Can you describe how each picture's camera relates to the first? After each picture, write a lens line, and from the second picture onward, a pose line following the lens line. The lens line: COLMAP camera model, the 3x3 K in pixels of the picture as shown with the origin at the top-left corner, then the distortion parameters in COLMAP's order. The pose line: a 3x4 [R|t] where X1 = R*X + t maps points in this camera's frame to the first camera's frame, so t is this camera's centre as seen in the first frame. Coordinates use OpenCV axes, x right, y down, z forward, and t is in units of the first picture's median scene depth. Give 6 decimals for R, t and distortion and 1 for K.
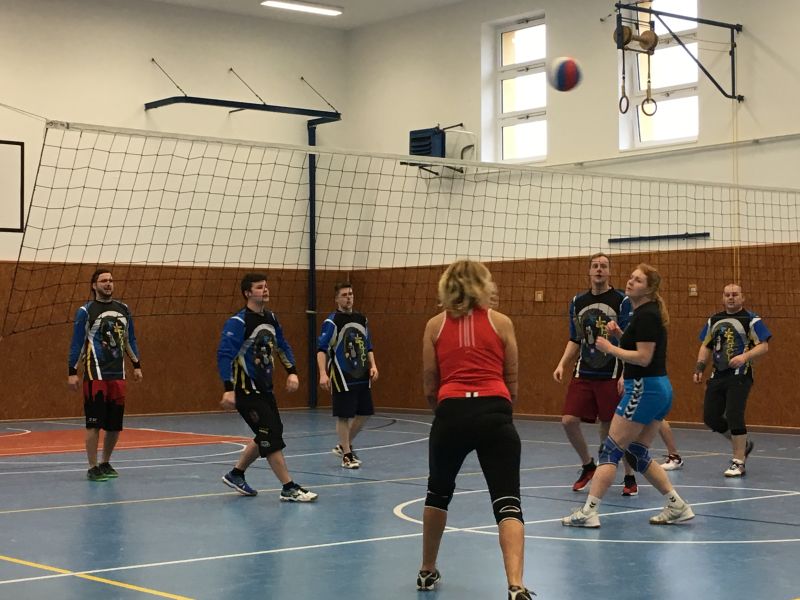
lens RADIAL K [[1592.4, 0, 393.3], [0, 1592.4, 303.7], [0, 0, 1]] dist [0.039351, 0.000000]
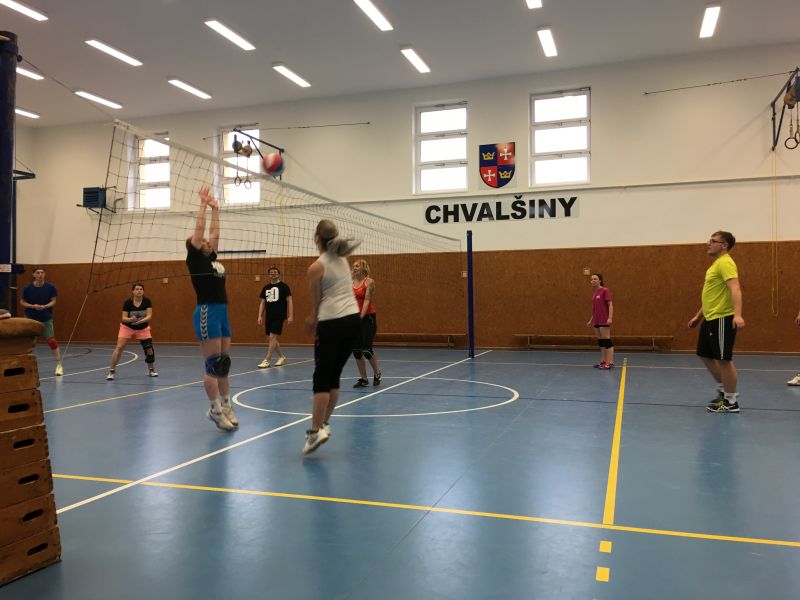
lens RADIAL K [[689.4, 0, 398.8], [0, 689.4, 300.1], [0, 0, 1]] dist [0.089779, -0.113585]
pose [[0.846735, -0.001761, 0.532011, -0.131626], [-0.007666, 0.999850, 0.015510, 0.004428], [-0.531959, -0.017211, 0.846595, 0.165946]]
